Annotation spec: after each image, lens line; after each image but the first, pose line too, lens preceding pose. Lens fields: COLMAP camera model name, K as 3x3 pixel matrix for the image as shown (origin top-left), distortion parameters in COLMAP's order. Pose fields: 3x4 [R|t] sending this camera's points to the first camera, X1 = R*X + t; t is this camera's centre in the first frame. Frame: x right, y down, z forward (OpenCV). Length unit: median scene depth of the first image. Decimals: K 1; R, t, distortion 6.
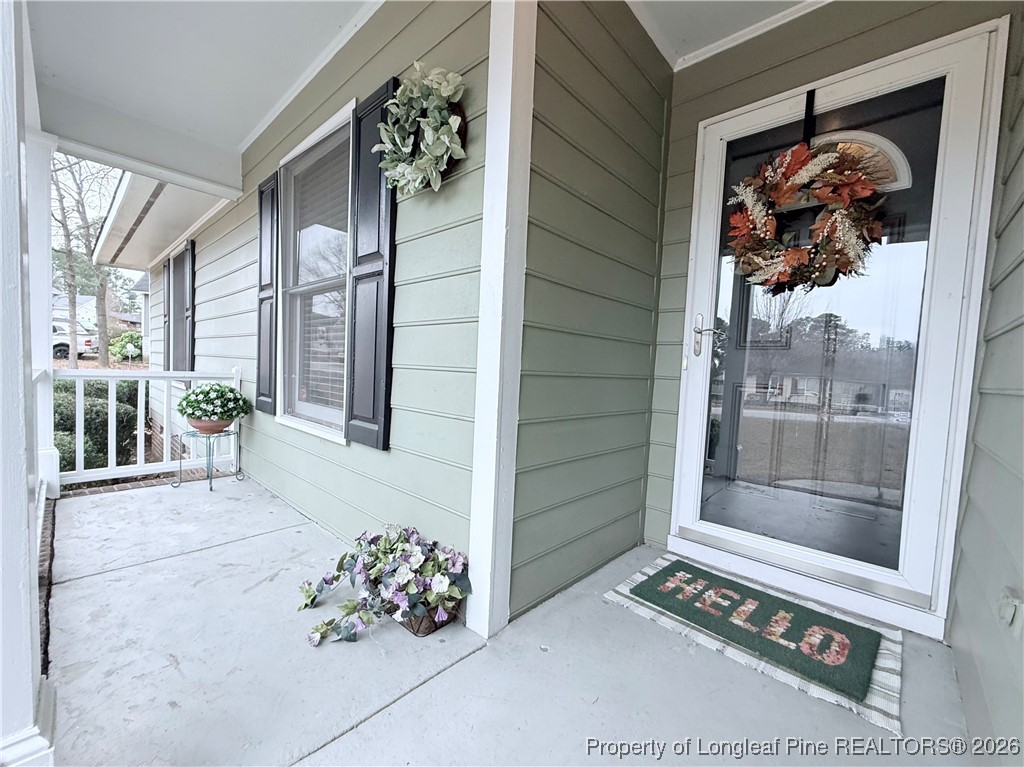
lens RADIAL K [[406.3, 0, 512.0], [0, 406.3, 383.5], [0, 0, 1]] dist [-0.002310, -0.000325]
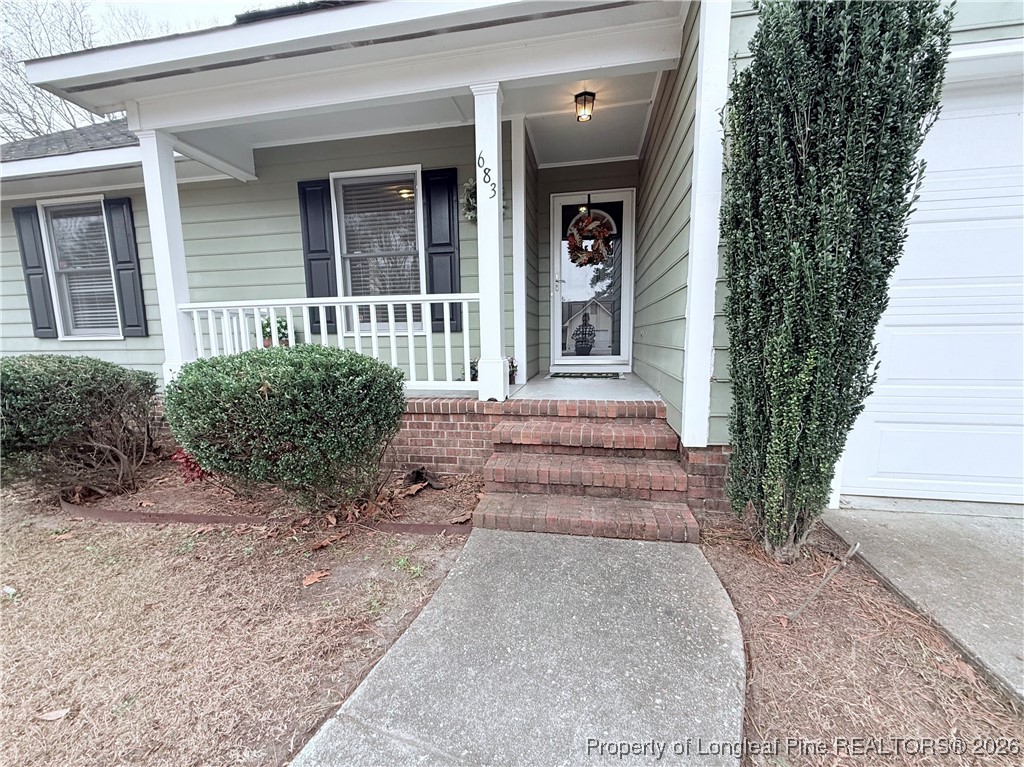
lens RADIAL K [[406.3, 0, 512.0], [0, 406.3, 383.5], [0, 0, 1]] dist [-0.002310, -0.000325]
pose [[0.840815, -0.122890, 0.527189, -1.400245], [0.081328, 0.991514, 0.101417, 0.260402], [-0.535178, -0.042397, 0.843674, -1.185658]]
